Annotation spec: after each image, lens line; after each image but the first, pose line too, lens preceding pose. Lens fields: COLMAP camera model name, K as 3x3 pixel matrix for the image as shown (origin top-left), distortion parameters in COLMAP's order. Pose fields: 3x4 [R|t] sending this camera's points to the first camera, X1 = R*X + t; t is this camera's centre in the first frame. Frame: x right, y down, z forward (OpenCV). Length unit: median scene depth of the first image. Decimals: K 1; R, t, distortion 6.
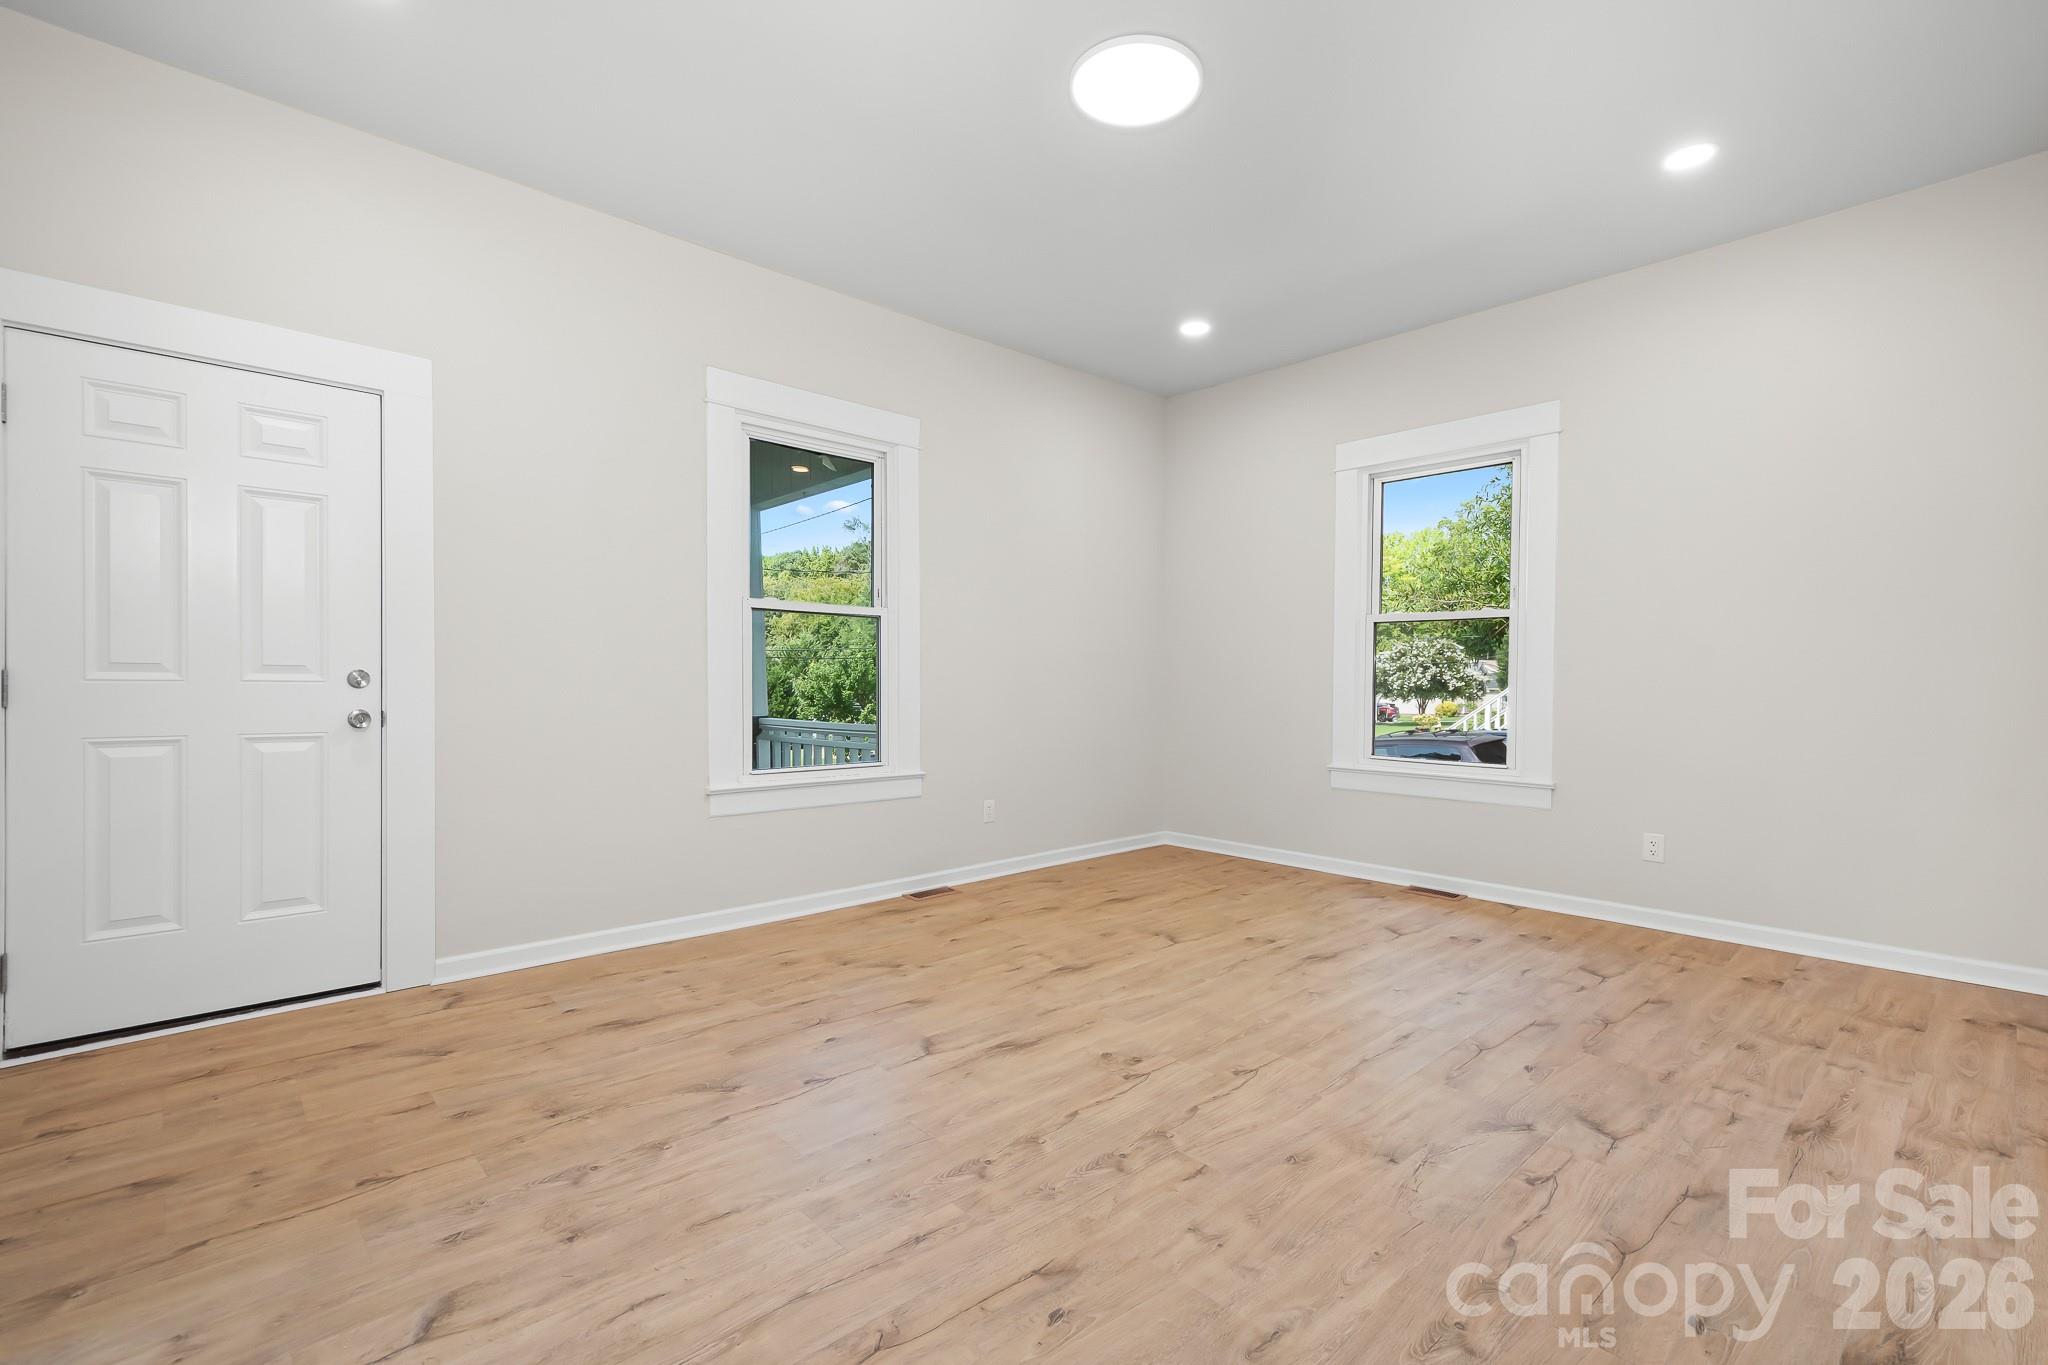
lens RADIAL K [[912.1, 0, 1024.0], [0, 912.1, 682.5], [0, 0, 1]] dist [0.021181, -0.005778]
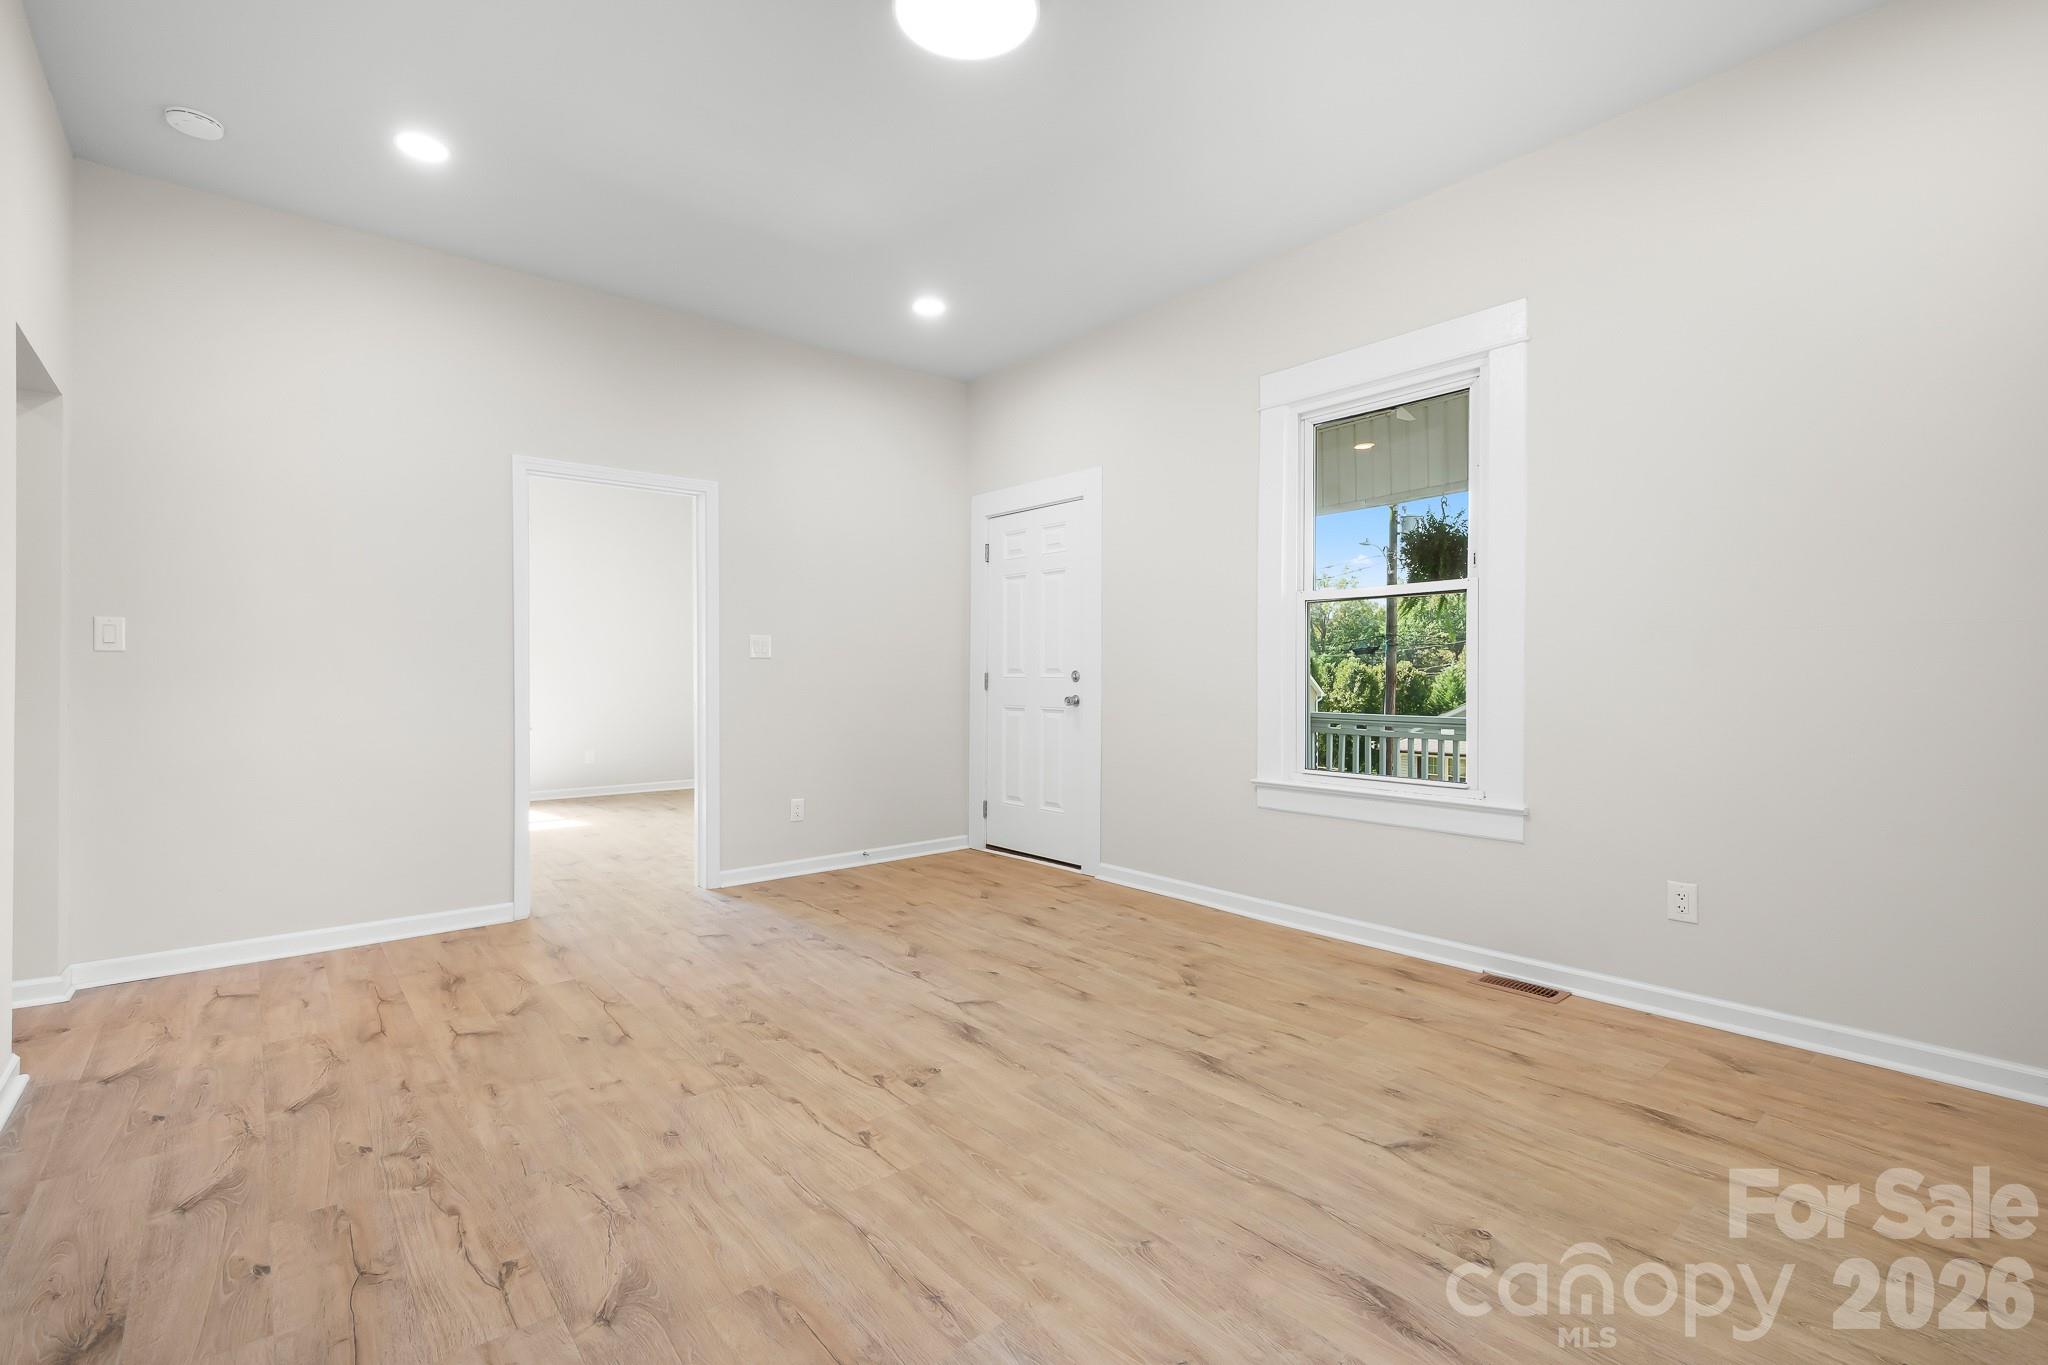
lens RADIAL K [[912.1, 0, 1024.0], [0, 912.1, 682.5], [0, 0, 1]] dist [0.021181, -0.005778]
pose [[-0.046532, 0.003915, -0.998909, 0.922440], [0.000855, 0.999992, 0.003880, -0.000038], [0.998916, -0.000673, -0.046535, 1.014166]]
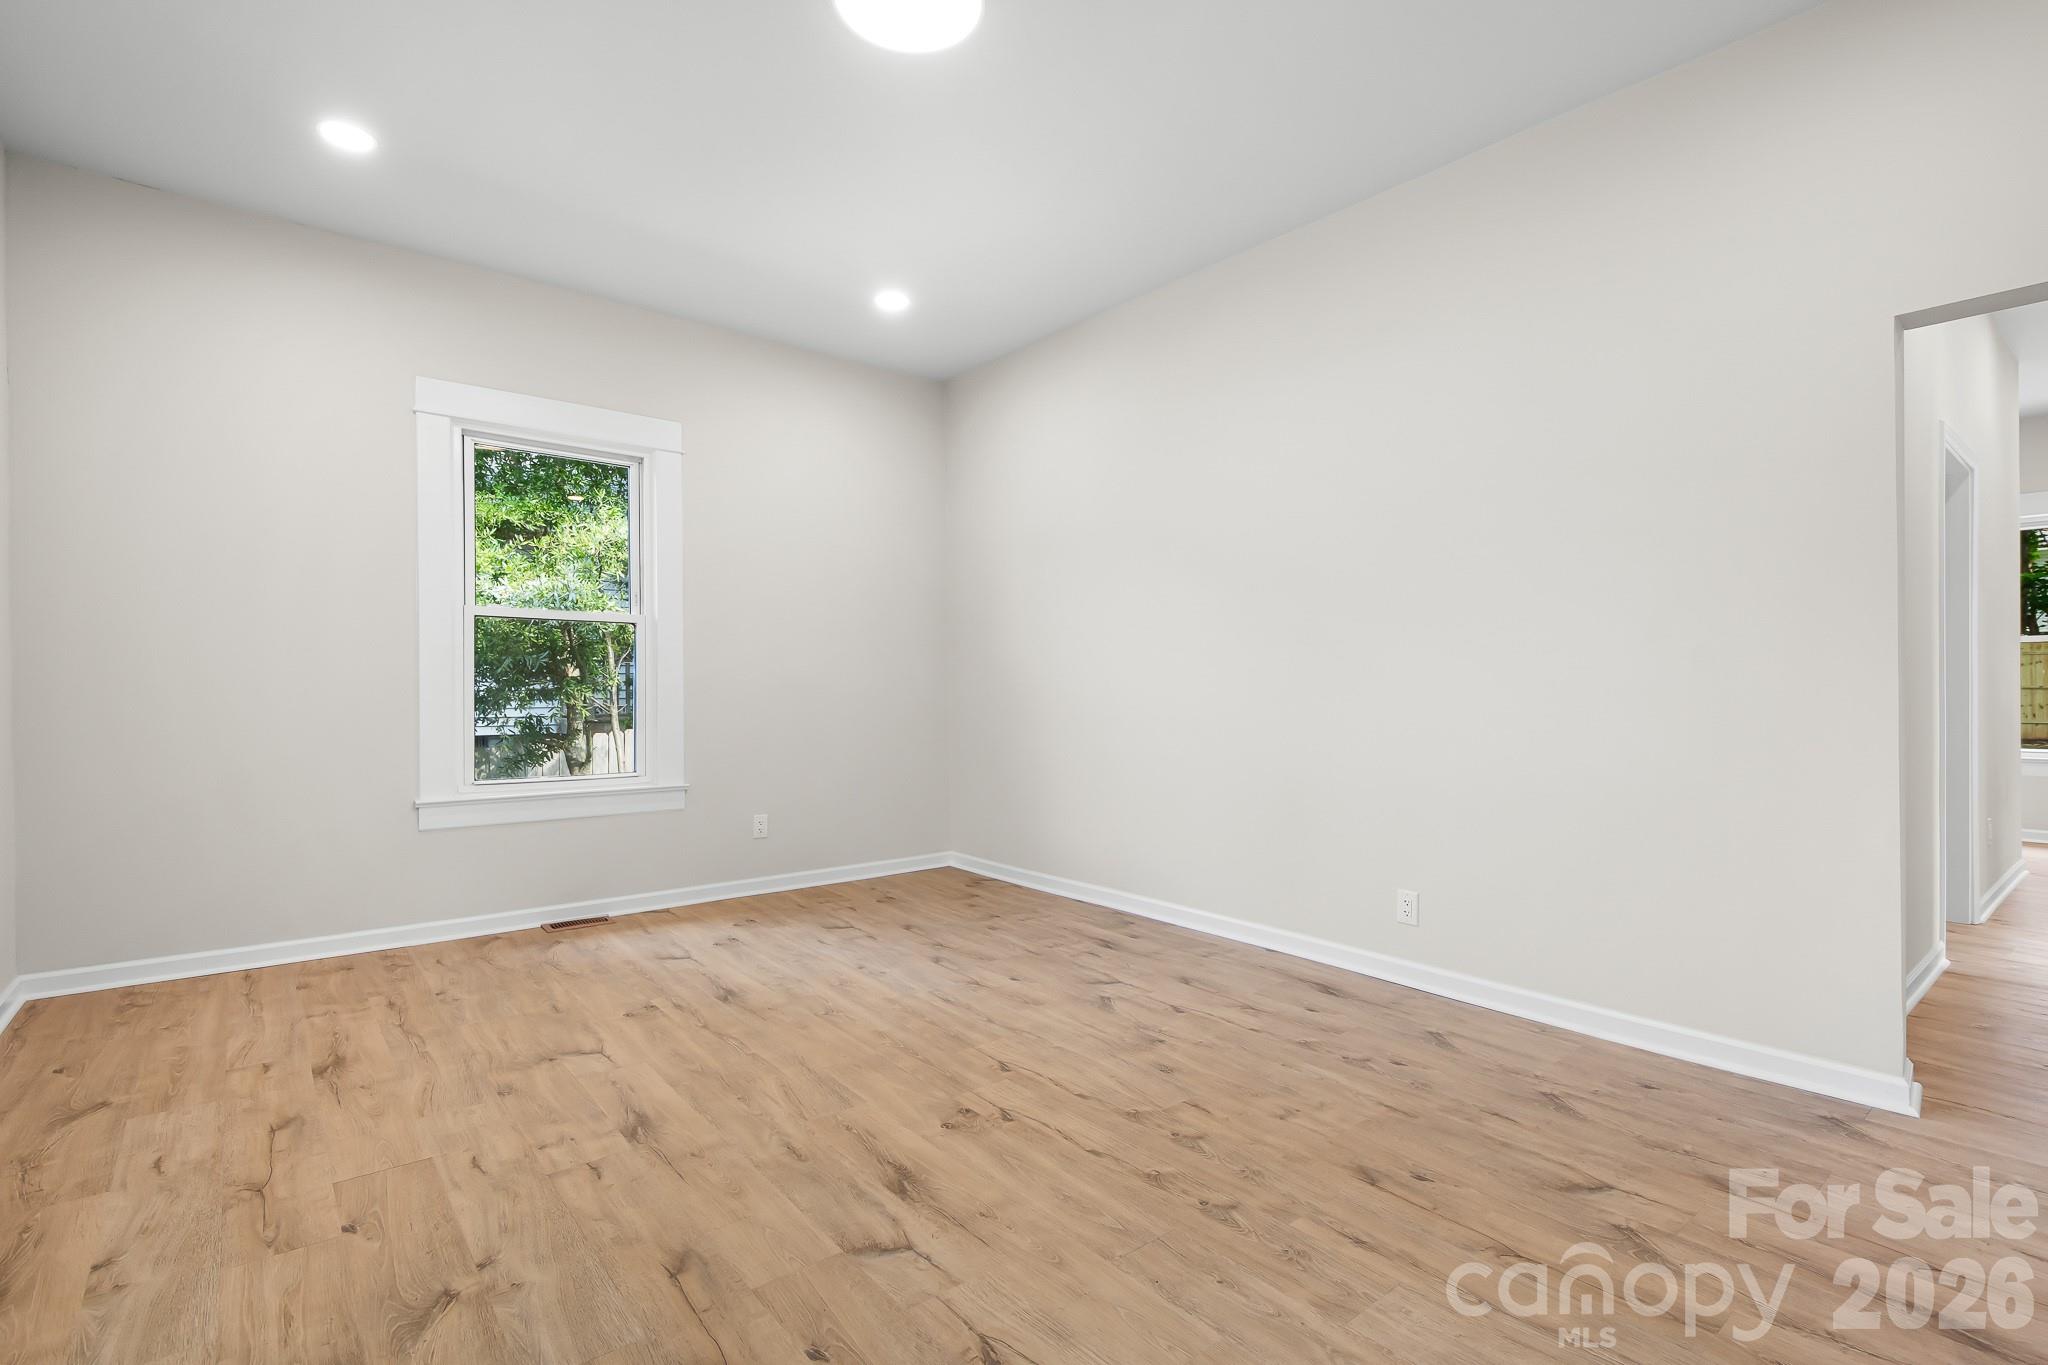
lens RADIAL K [[947.5, 0, 1024.0], [0, 947.5, 682.5], [0, 0, 1]] dist [0.008055, -0.000770]
pose [[0.061293, 0.001323, 0.998119, -0.709508], [0.003071, 0.999994, -0.001514, -0.006945], [-0.998115, 0.003158, 0.061289, 0.778136]]
